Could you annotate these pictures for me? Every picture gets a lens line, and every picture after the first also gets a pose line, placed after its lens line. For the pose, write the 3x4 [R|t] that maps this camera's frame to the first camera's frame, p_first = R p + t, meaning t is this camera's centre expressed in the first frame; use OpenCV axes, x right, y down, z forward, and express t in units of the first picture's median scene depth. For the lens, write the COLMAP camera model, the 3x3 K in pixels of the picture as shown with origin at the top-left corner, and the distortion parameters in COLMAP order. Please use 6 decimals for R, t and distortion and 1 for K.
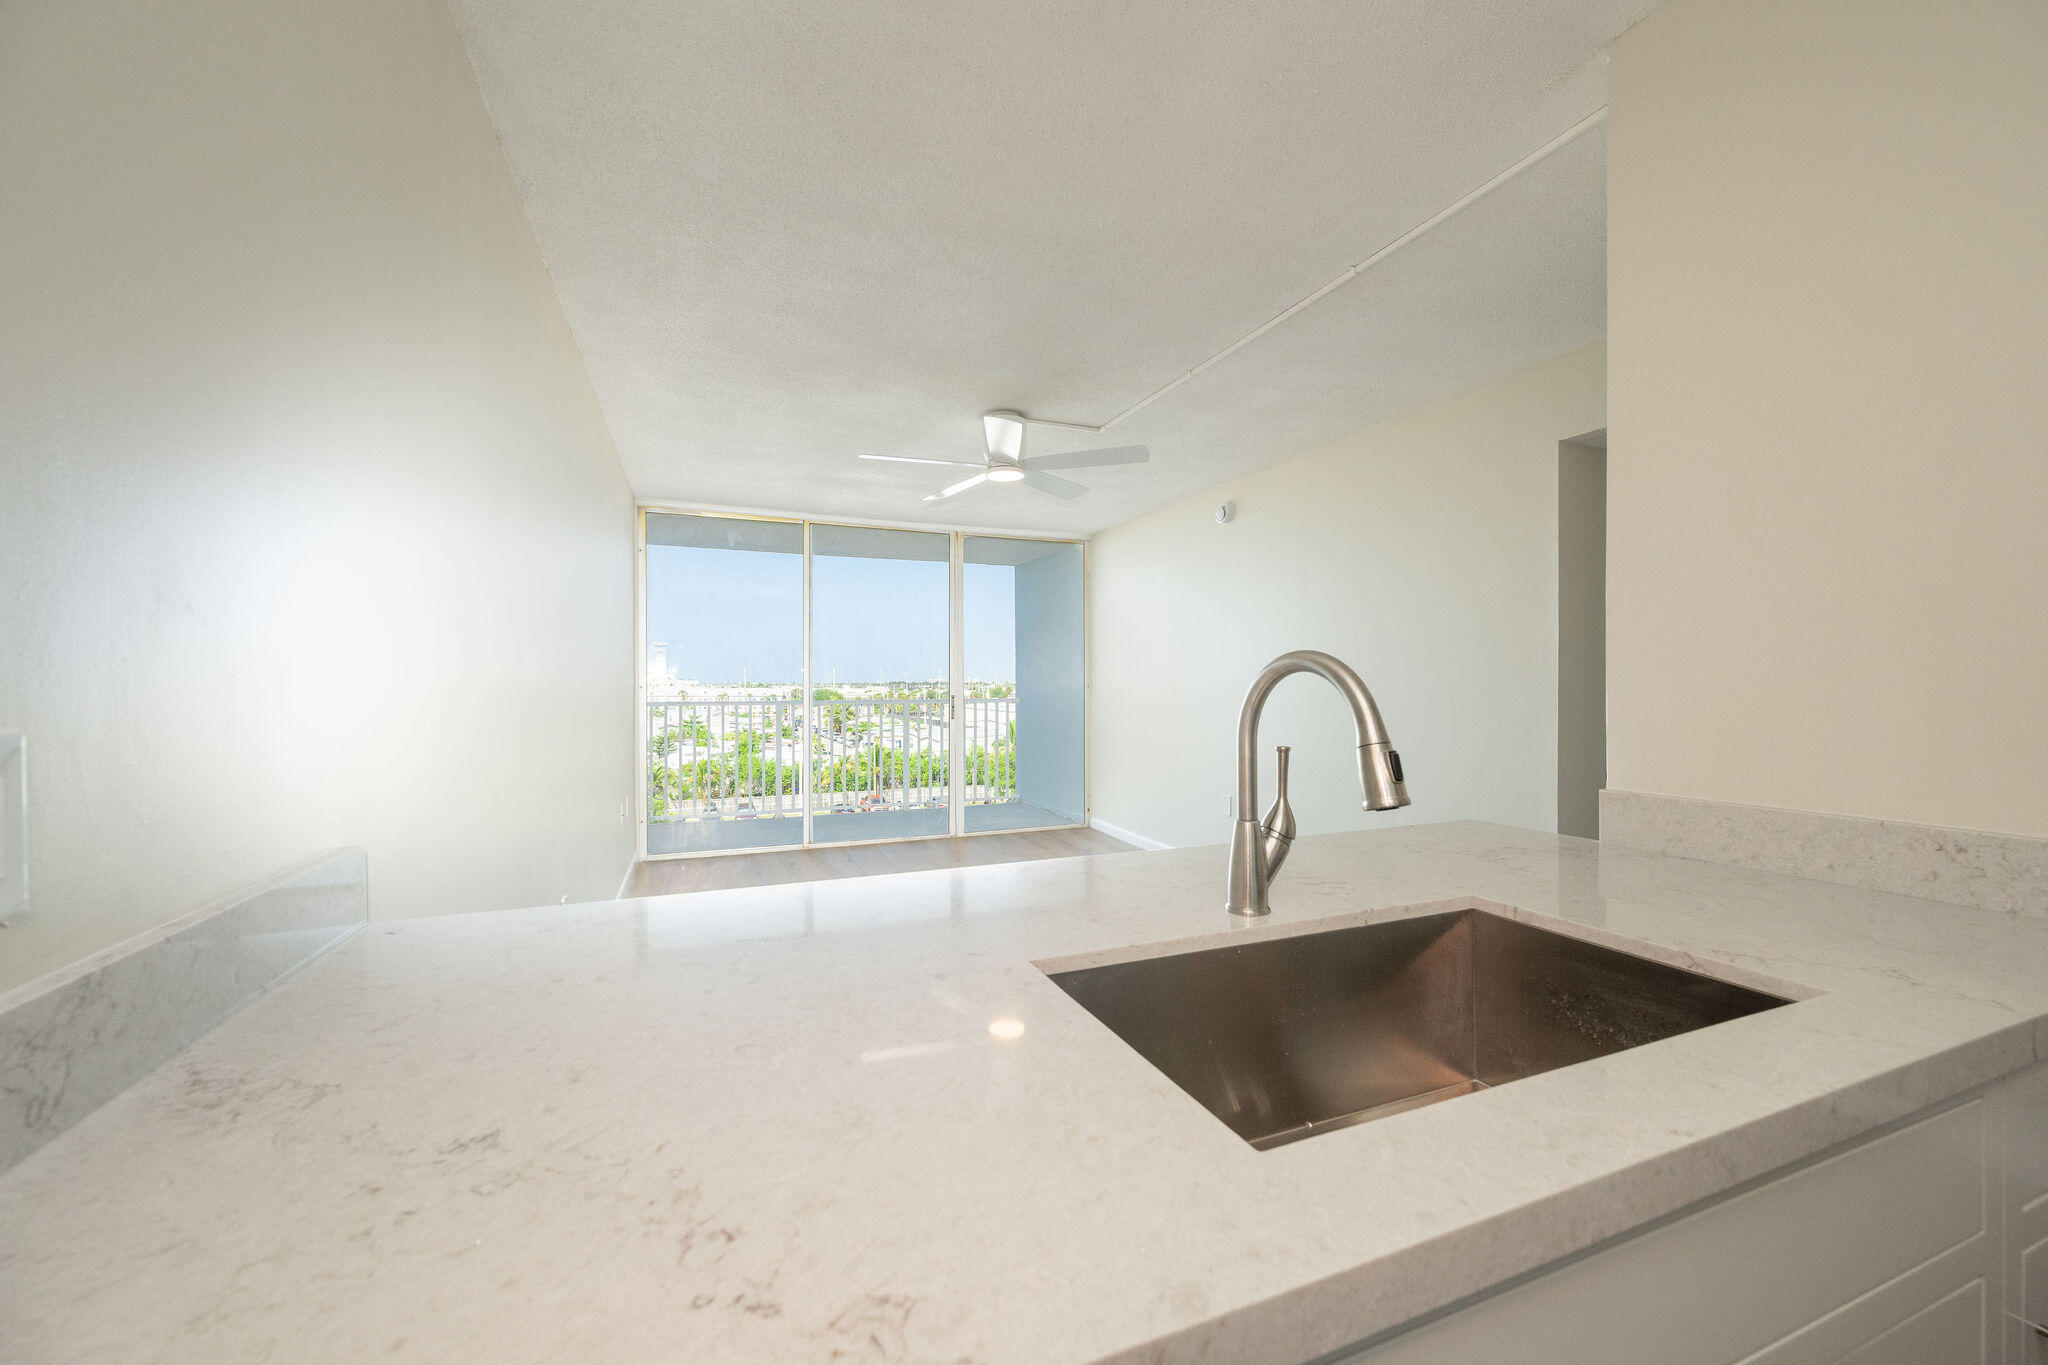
lens RADIAL K [[804.9, 0, 1020.7], [0, 804.9, 685.4], [0, 0, 1]] dist [-0.002473, -0.000504]
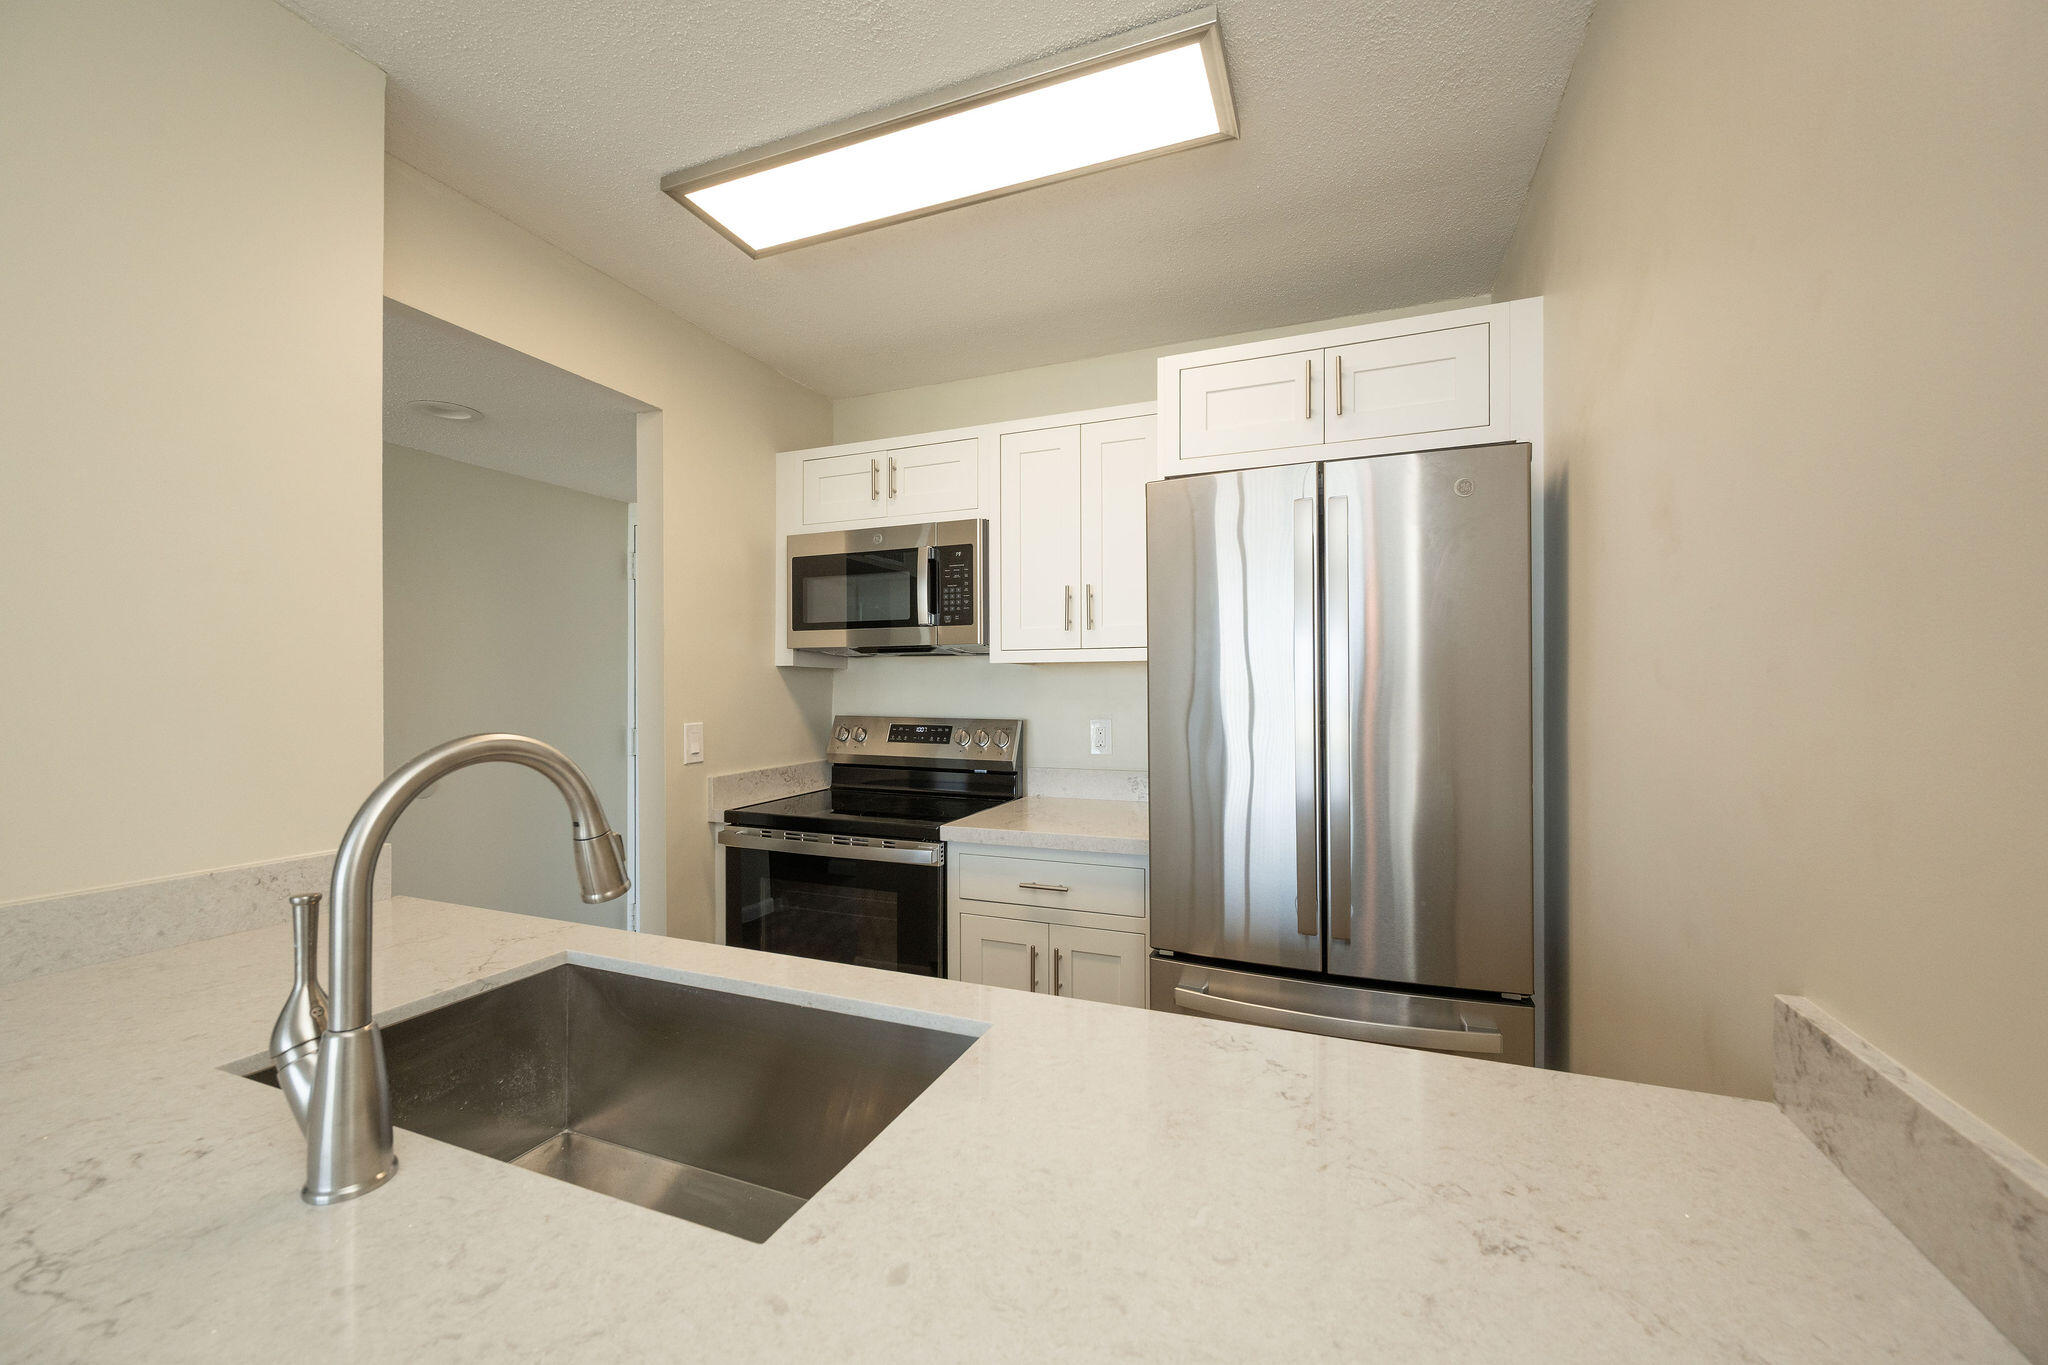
lens RADIAL K [[804.9, 0, 1020.8], [0, 804.9, 685.0], [0, 0, 1]] dist [-0.002473, -0.000504]
pose [[-0.720420, 0.005039, 0.693520, -0.940785], [0.003115, 0.999987, -0.004030, -0.153853], [-0.693531, -0.000743, -0.720427, 2.141259]]
